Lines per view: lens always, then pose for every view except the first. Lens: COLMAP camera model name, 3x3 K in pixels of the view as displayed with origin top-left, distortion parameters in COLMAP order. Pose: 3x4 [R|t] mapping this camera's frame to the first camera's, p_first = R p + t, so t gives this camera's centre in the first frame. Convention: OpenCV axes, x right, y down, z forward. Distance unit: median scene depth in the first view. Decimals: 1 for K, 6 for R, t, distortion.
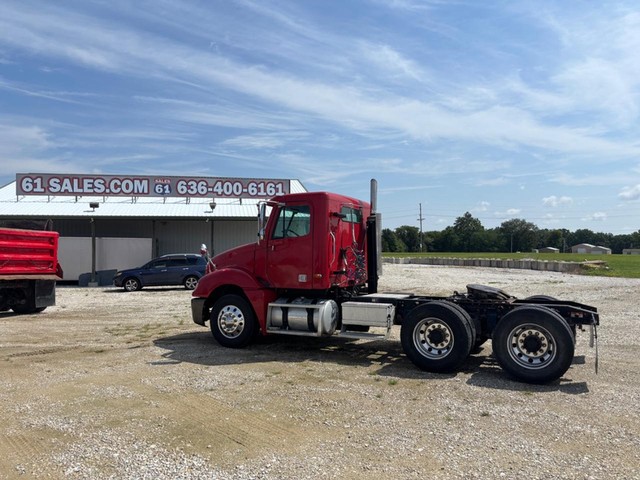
lens RADIAL K [[511.9, 0, 324.1], [0, 511.9, 244.2], [0, 0, 1]] dist [0.023852, 0.034024]
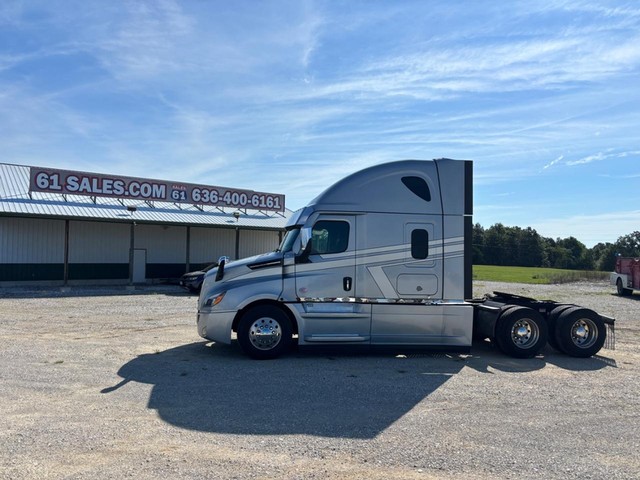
lens RADIAL K [[511.9, 0, 326.3], [0, 511.9, 240.3], [0, 0, 1]] dist [0.023852, 0.034024]
pose [[0.904951, 0.041098, 0.423526, -0.482236], [-0.036097, 0.999152, -0.019825, -0.007577], [-0.423981, 0.002653, 0.905667, -0.056022]]
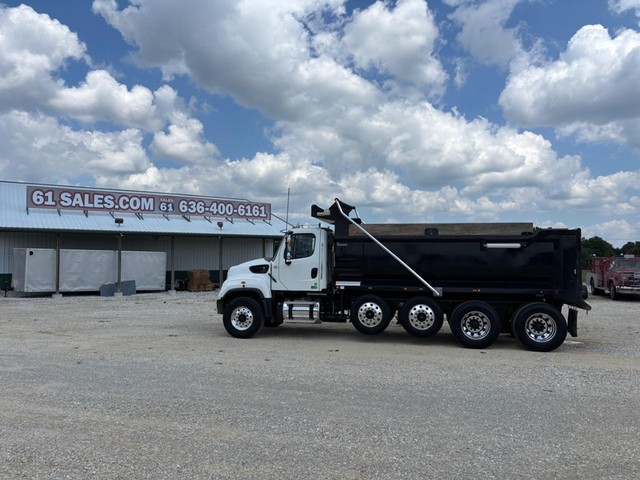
lens RADIAL K [[511.9, 0, 322.8], [0, 511.9, 244.6], [0, 0, 1]] dist [0.023852, 0.034024]
pose [[0.930272, 0.022395, 0.366188, -0.406789], [-0.016414, 0.999676, -0.019437, -0.011254], [-0.366504, 0.012071, 0.930338, -0.145390]]
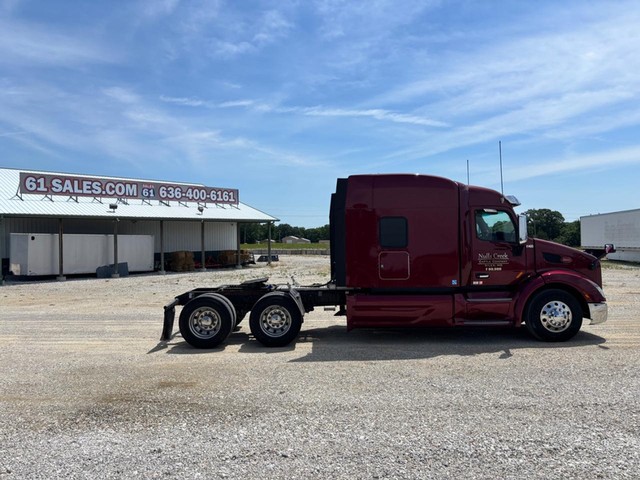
lens RADIAL K [[511.9, 0, 317.8], [0, 511.9, 239.9], [0, 0, 1]] dist [0.023852, 0.034024]
pose [[0.834357, -0.001955, 0.551221, -0.641099], [-0.002919, 0.999964, 0.007966, -0.011138], [-0.551217, -0.008256, 0.834321, -0.187142]]
